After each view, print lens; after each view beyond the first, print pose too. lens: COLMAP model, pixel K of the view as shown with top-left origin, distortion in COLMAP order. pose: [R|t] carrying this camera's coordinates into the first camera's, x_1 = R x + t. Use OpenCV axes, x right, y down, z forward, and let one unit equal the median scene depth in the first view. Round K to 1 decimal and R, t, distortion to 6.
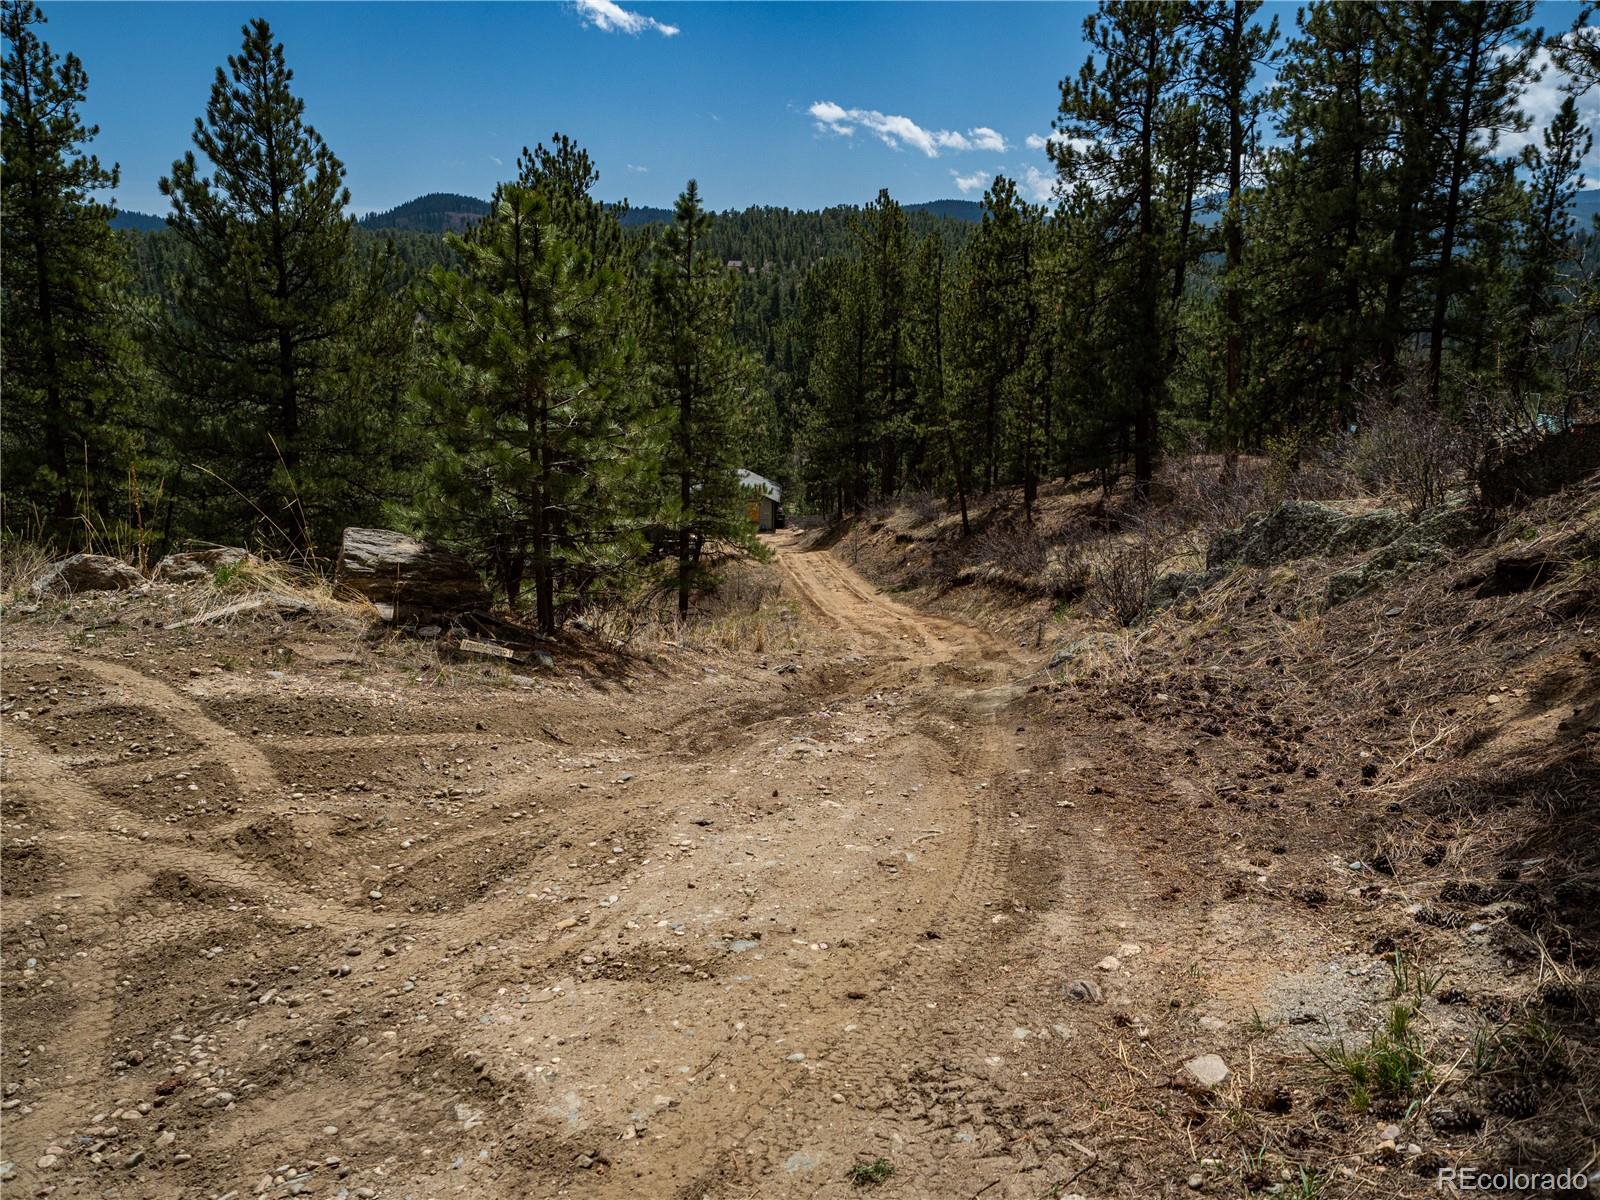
lens RADIAL K [[1170.9, 0, 803.8], [0, 1170.9, 593.2], [0, 0, 1]] dist [-0.008339, -0.000673]
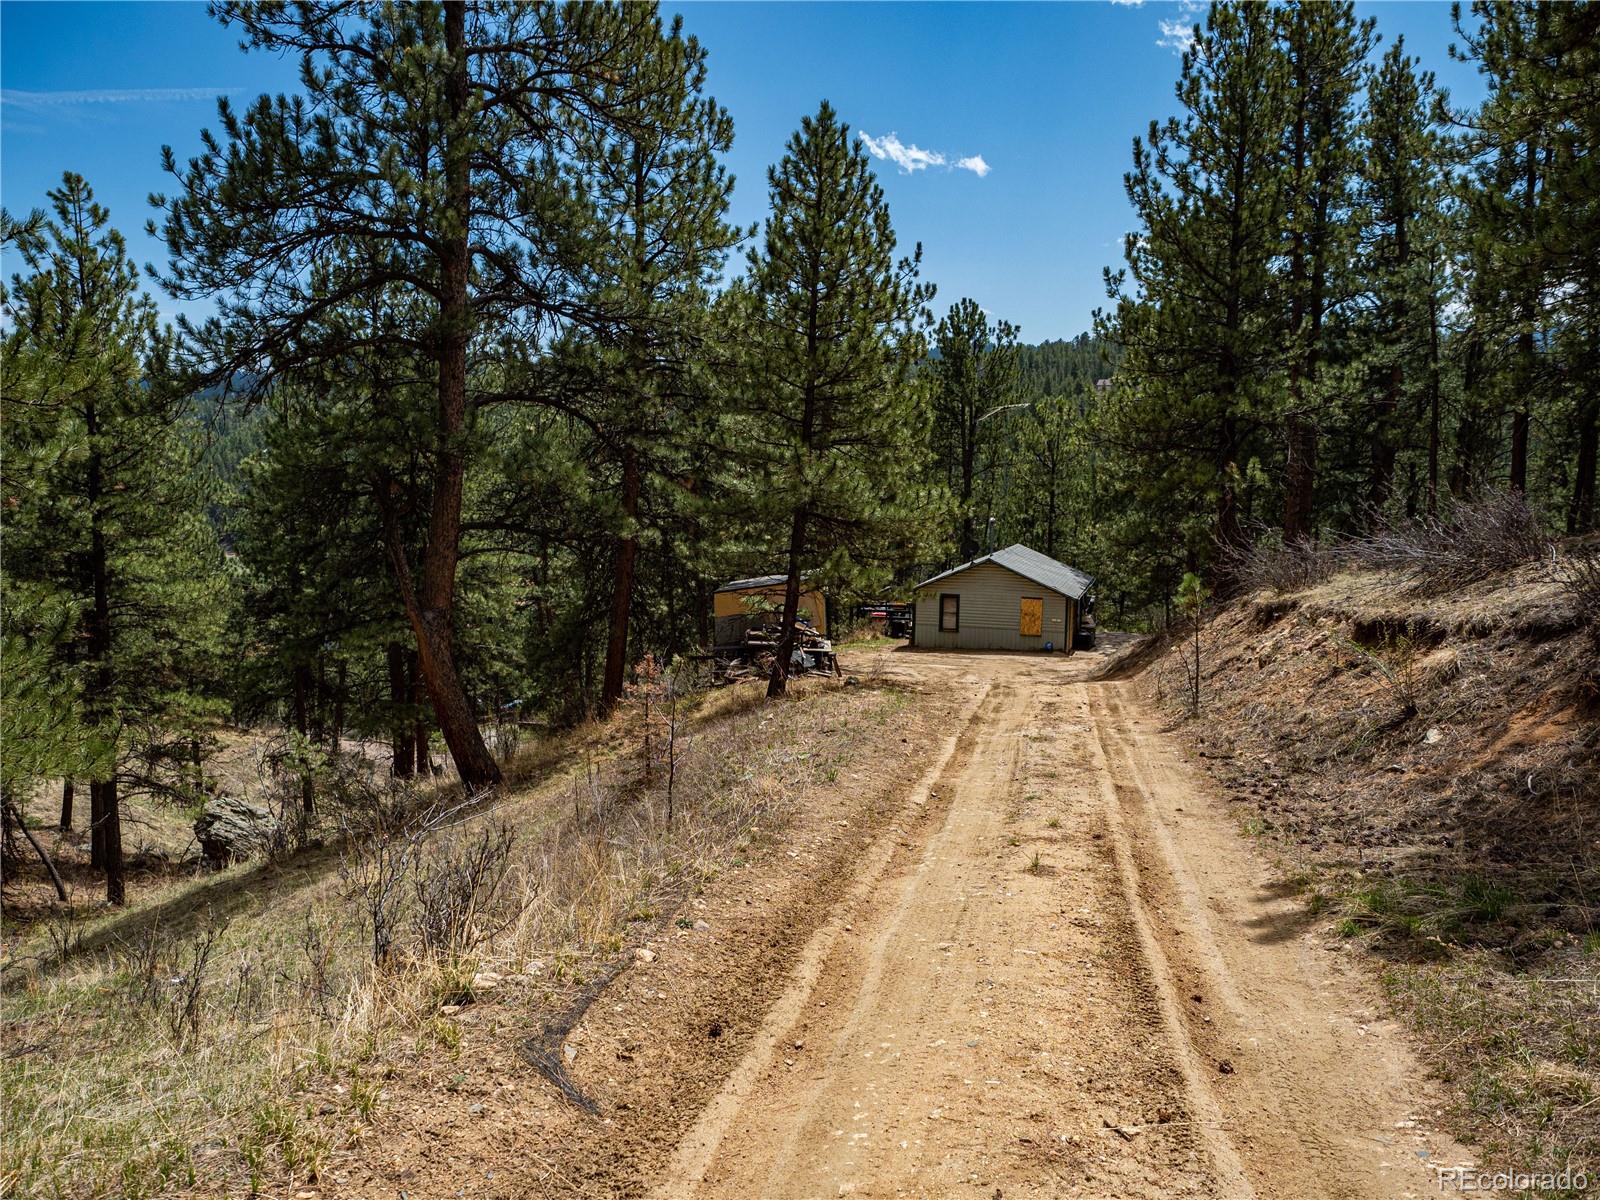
lens RADIAL K [[1170.9, 0, 803.8], [0, 1170.9, 593.2], [0, 0, 1]] dist [-0.008339, -0.000673]
pose [[0.949676, 0.018215, -0.312703, 0.040755], [-0.056644, 0.991836, -0.114252, -0.017543], [0.308069, 0.126215, 0.942954, 0.669737]]
